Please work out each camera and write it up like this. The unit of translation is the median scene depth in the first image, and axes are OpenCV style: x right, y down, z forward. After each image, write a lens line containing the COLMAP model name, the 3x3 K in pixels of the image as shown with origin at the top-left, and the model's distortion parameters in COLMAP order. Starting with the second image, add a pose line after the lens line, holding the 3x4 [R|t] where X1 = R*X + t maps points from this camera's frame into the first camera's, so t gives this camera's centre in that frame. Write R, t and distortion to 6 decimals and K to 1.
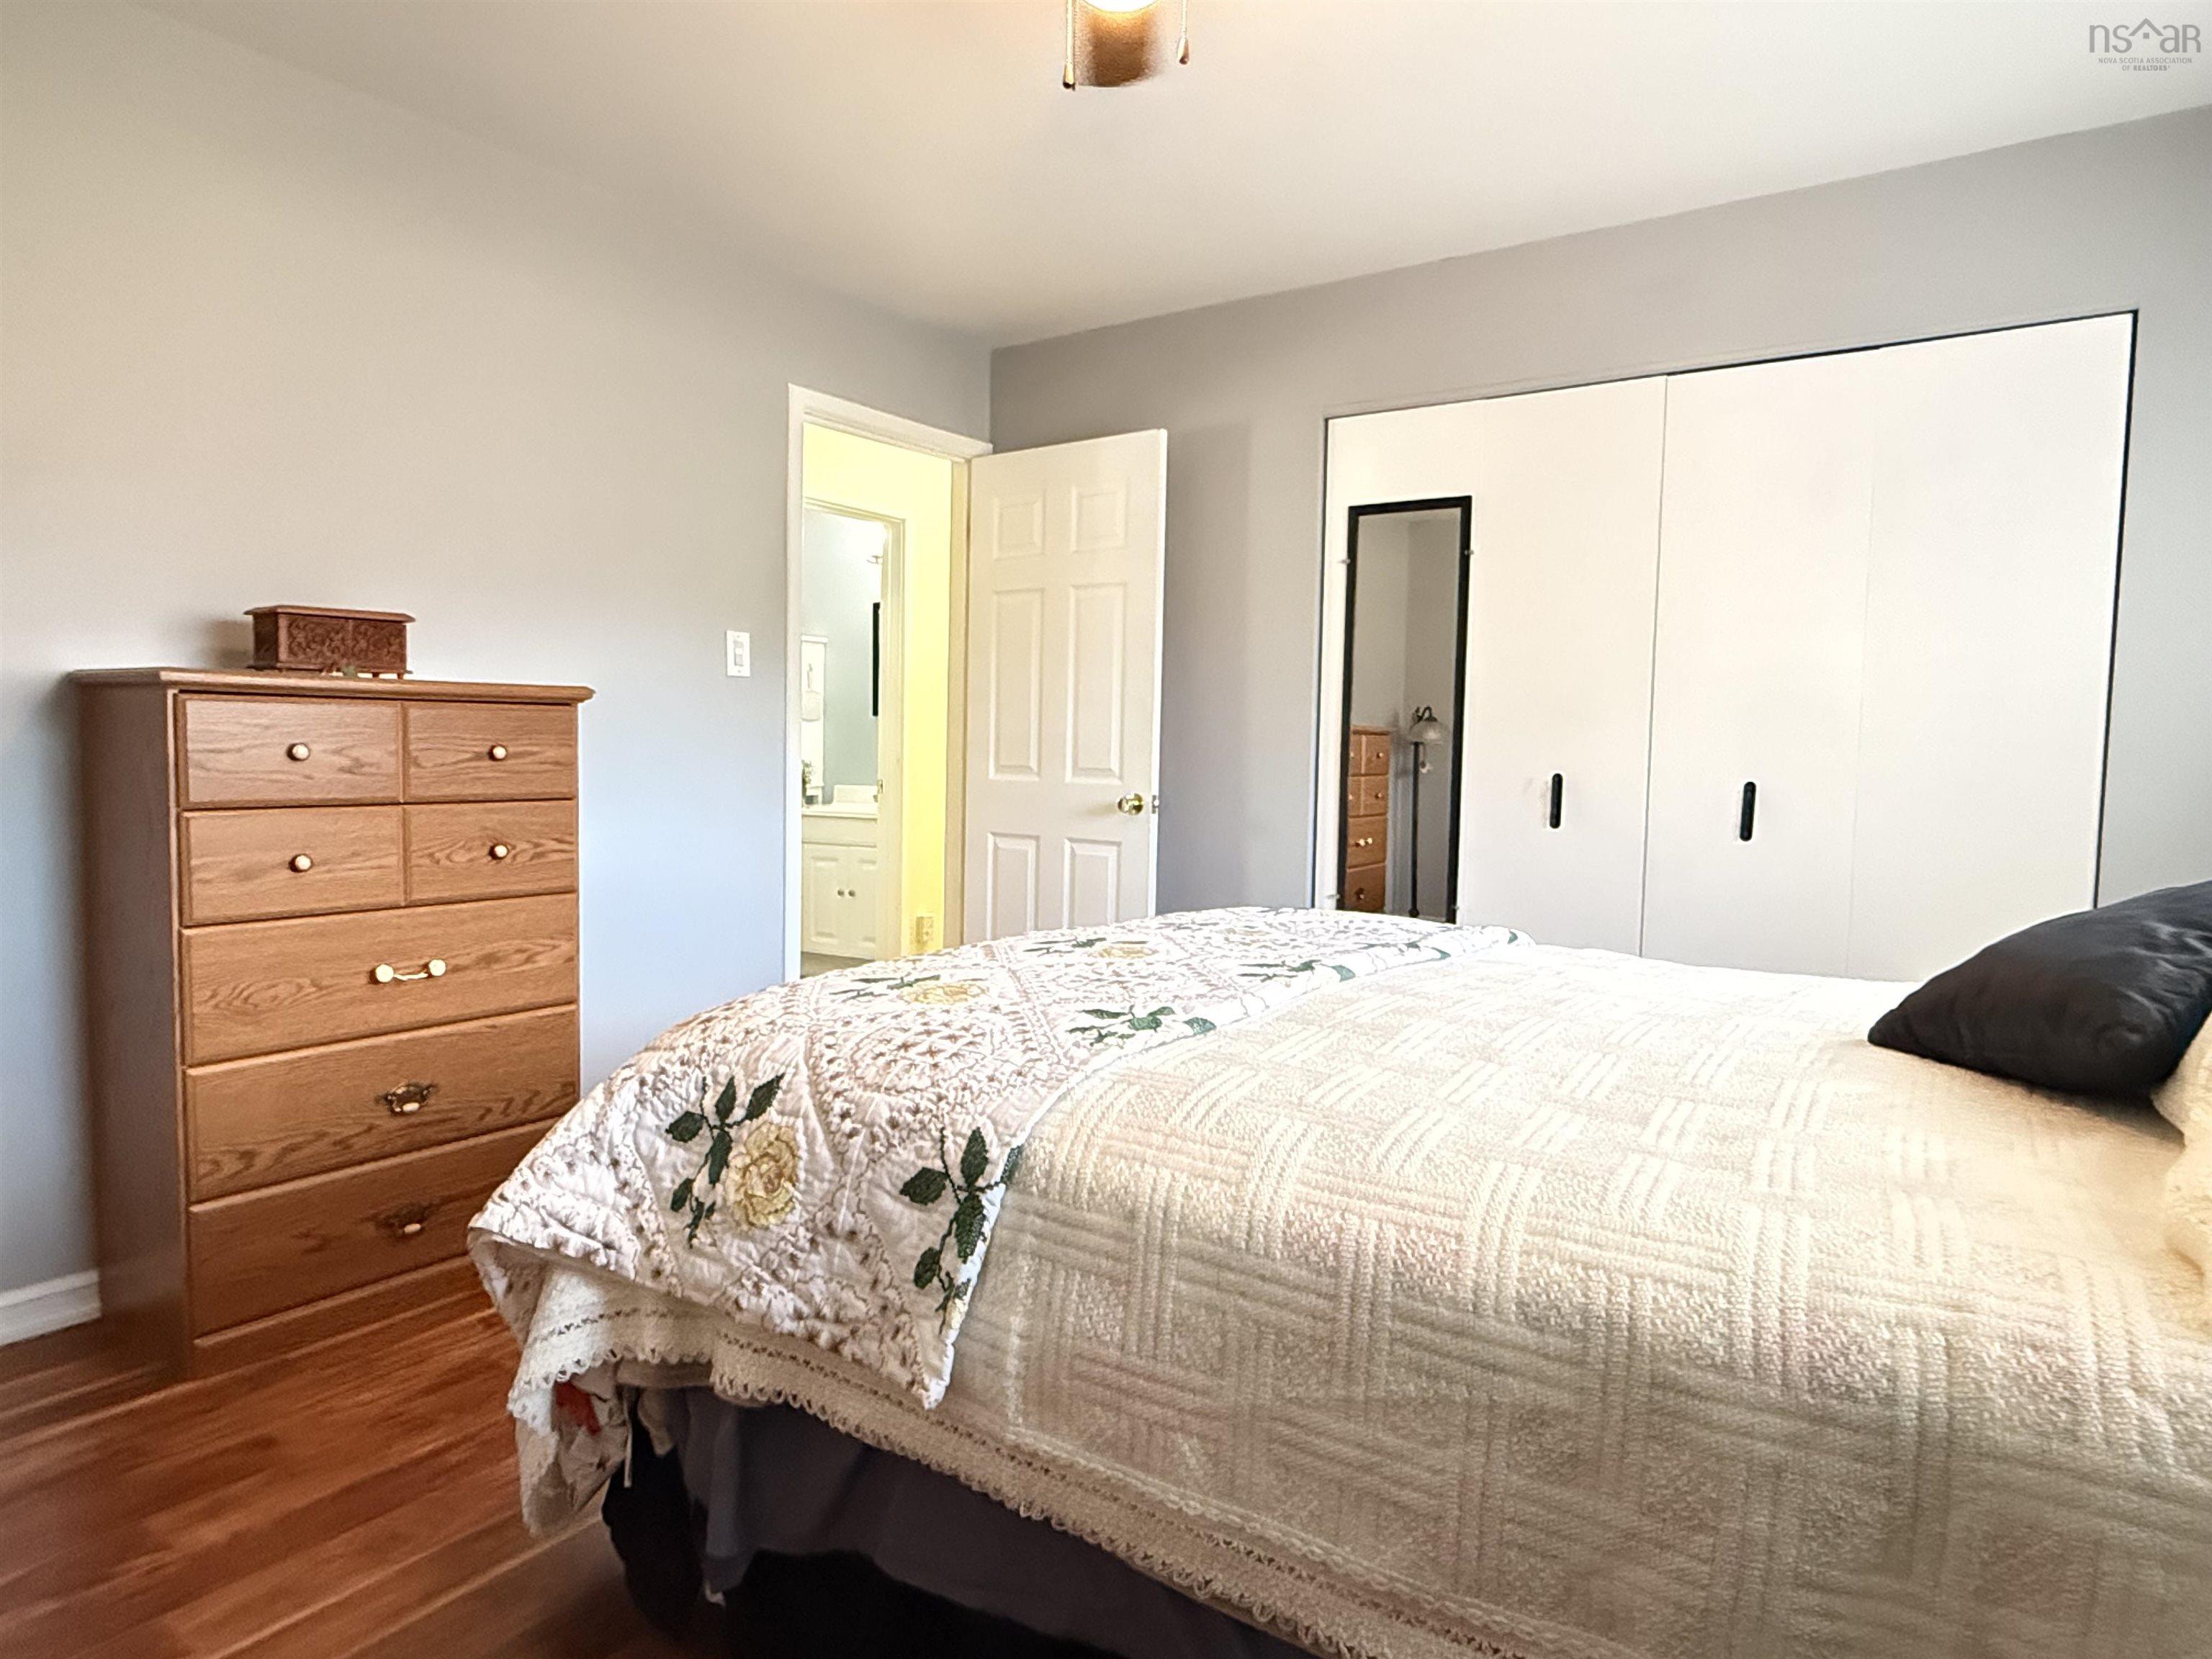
lens RADIAL K [[1326.3, 0, 1097.5], [0, 1326.3, 842.9], [0, 0, 1]] dist [0.000448, 0.000477]
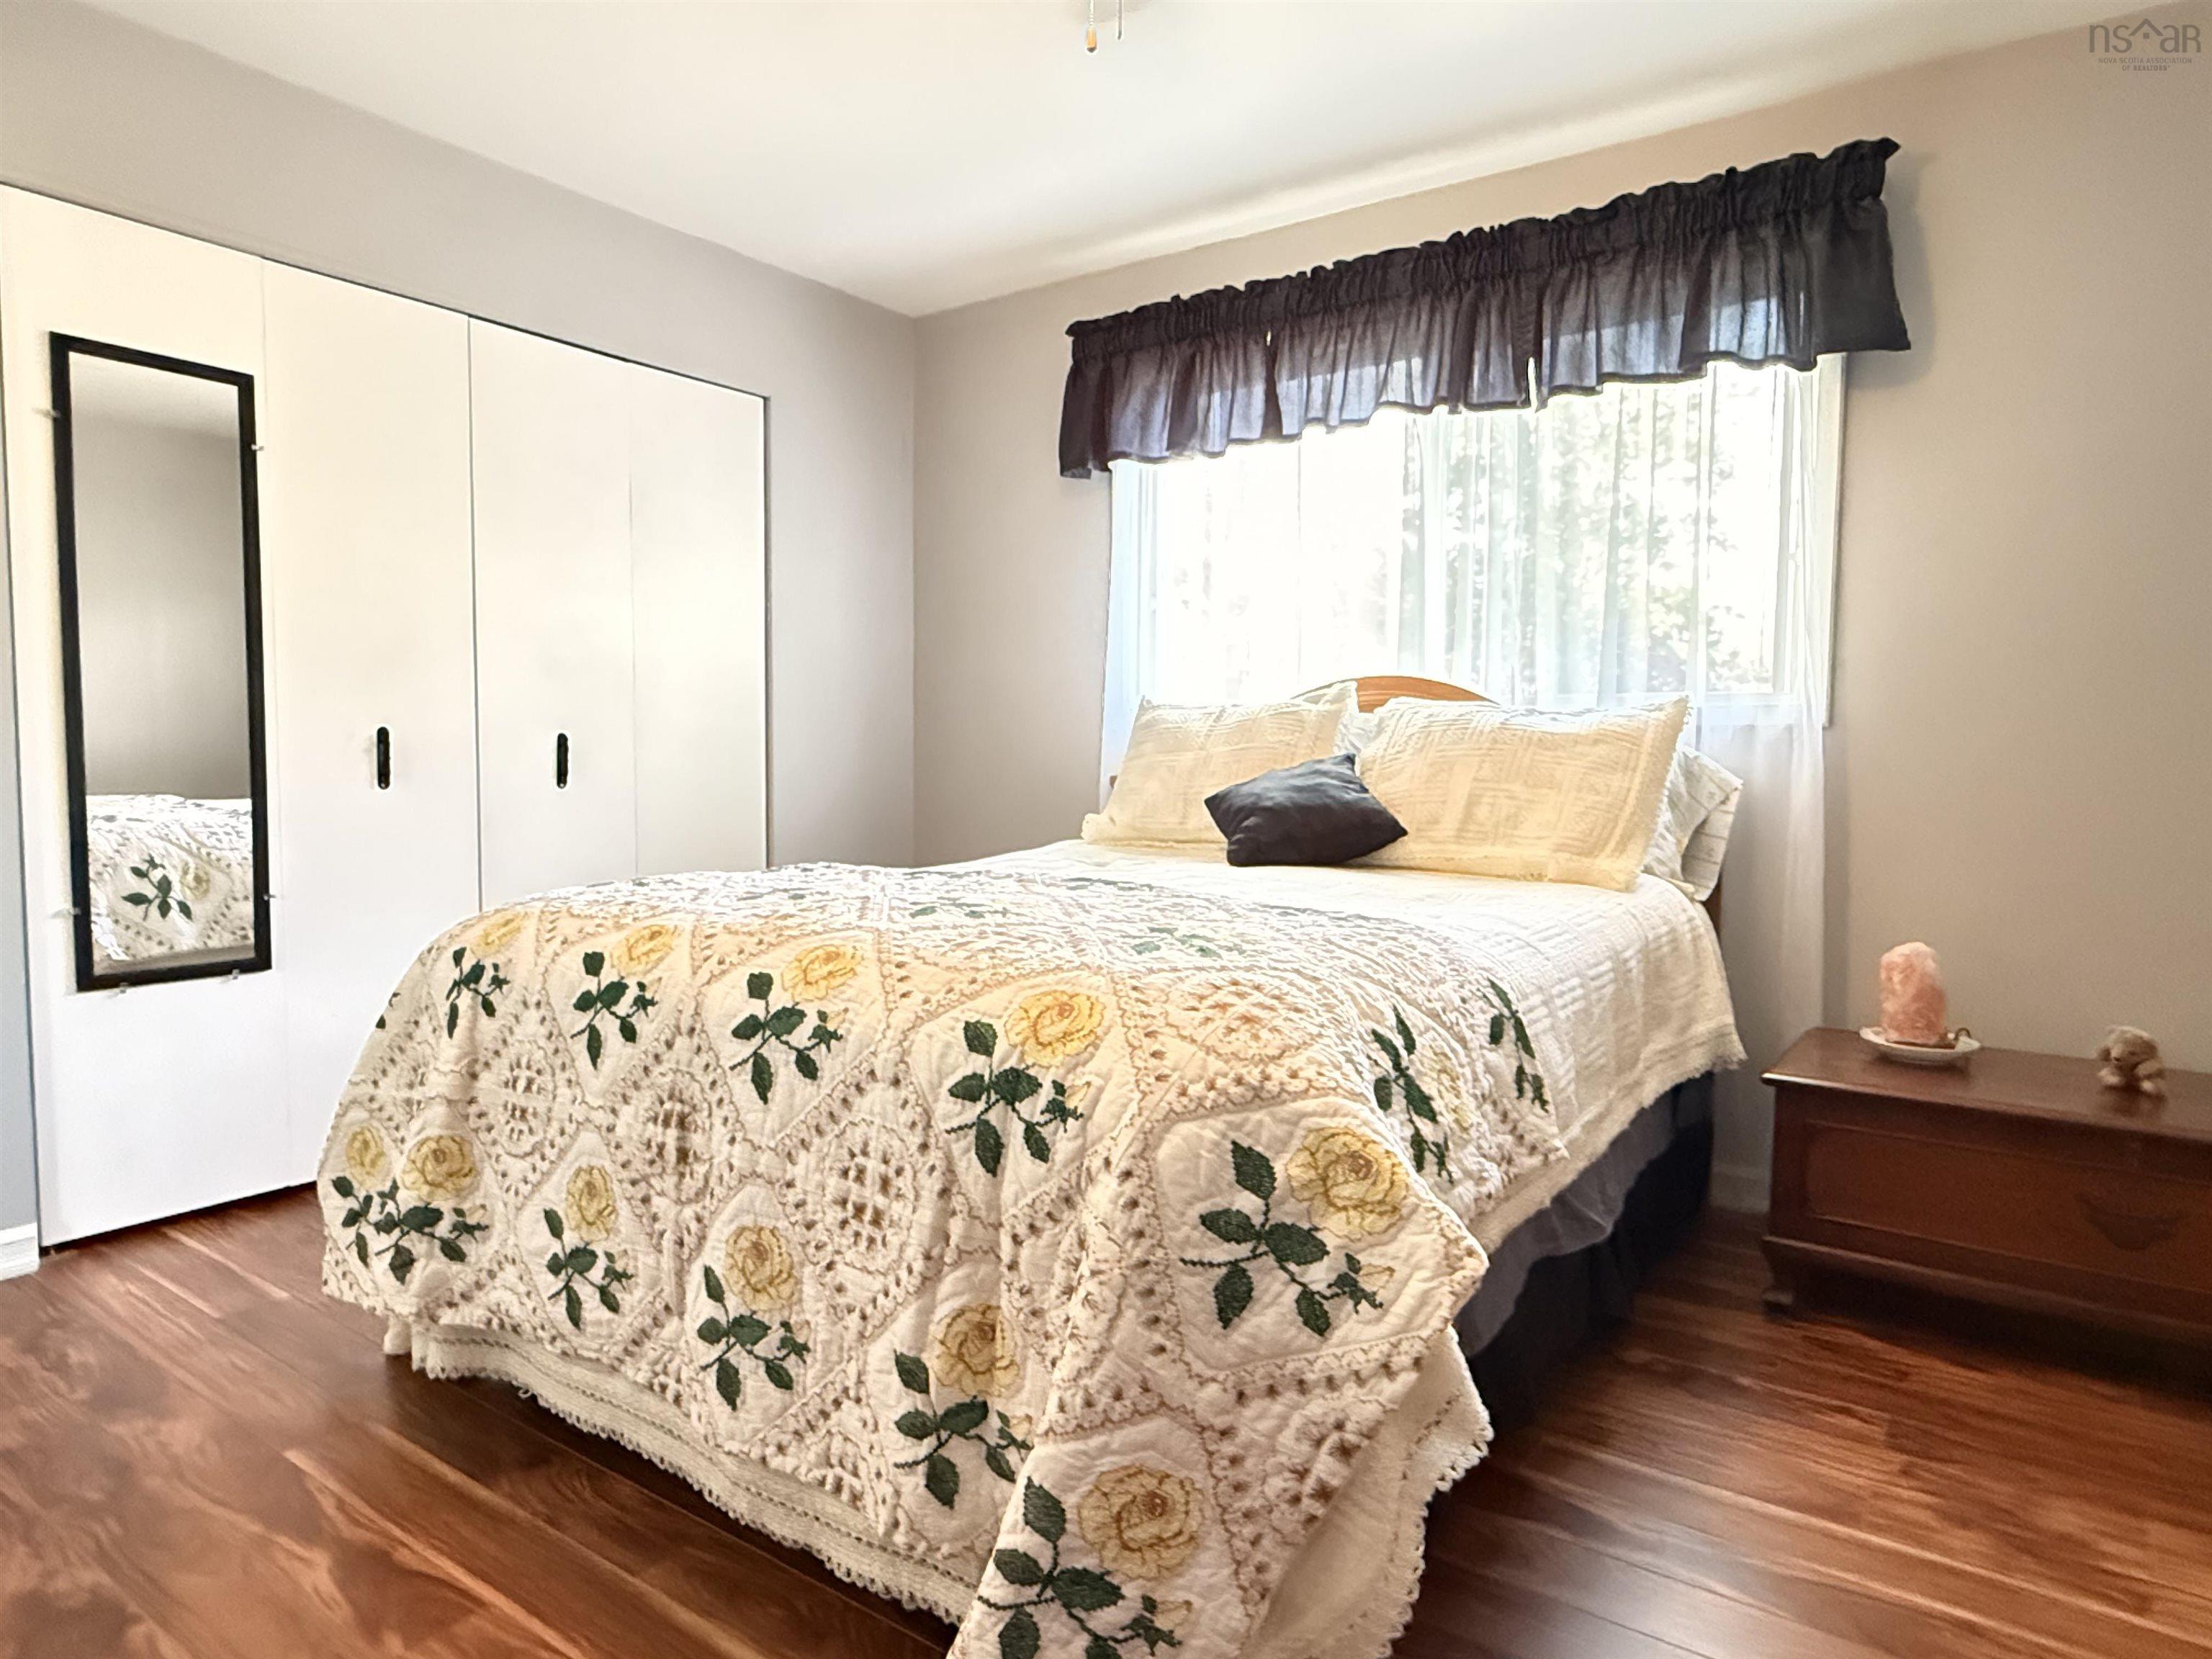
lens RADIAL K [[1326.3, 0, 1087.3], [0, 1326.3, 822.1], [0, 0, 1]] dist [0.000448, 0.000477]
pose [[0.013706, -0.082443, 0.996502, -0.683996], [0.058193, 0.994972, 0.081516, -0.039114], [-0.998211, 0.056872, 0.018434, 0.649429]]
